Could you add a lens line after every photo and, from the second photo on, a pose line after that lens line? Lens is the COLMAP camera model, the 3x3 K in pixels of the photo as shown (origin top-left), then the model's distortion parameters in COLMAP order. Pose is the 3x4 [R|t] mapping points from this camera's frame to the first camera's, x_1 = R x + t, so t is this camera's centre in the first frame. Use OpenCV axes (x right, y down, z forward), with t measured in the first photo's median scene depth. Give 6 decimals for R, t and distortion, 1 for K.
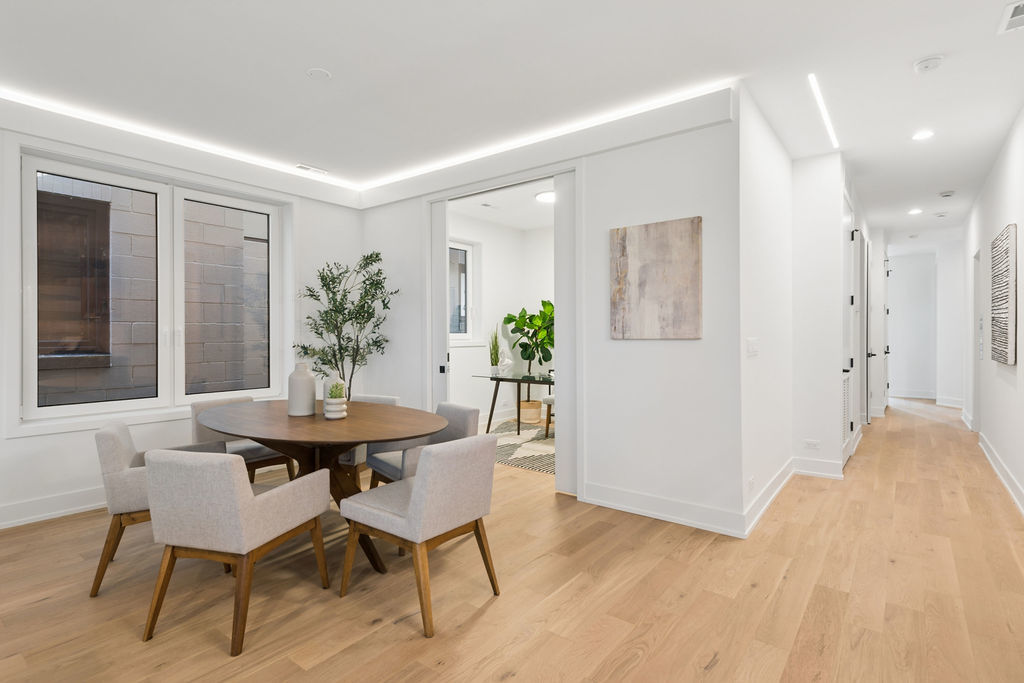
lens RADIAL K [[495.2, 0, 512.0], [0, 495.2, 341.5], [0, 0, 1]] dist [-0.000932, -0.000317]
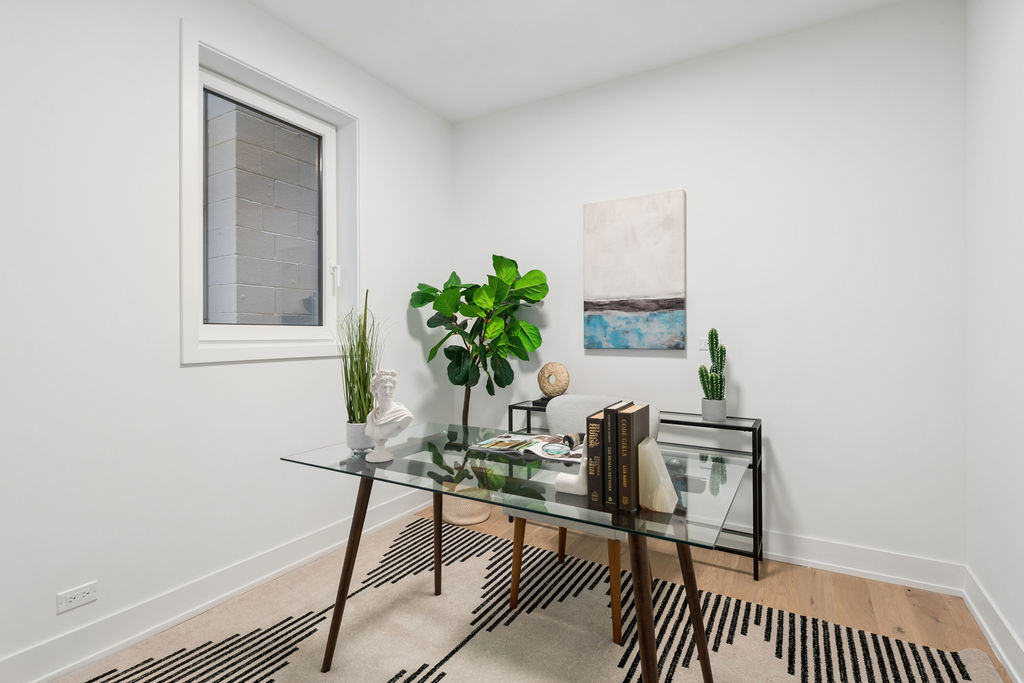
lens RADIAL K [[495.2, 0, 512.0], [0, 495.2, 341.5], [0, 0, 1]] dist [-0.000932, -0.000317]
pose [[0.993299, -0.001580, 0.115558, 0.023959], [0.001217, 0.999994, 0.003208, -0.004042], [-0.115563, -0.003046, 0.993296, 0.539253]]
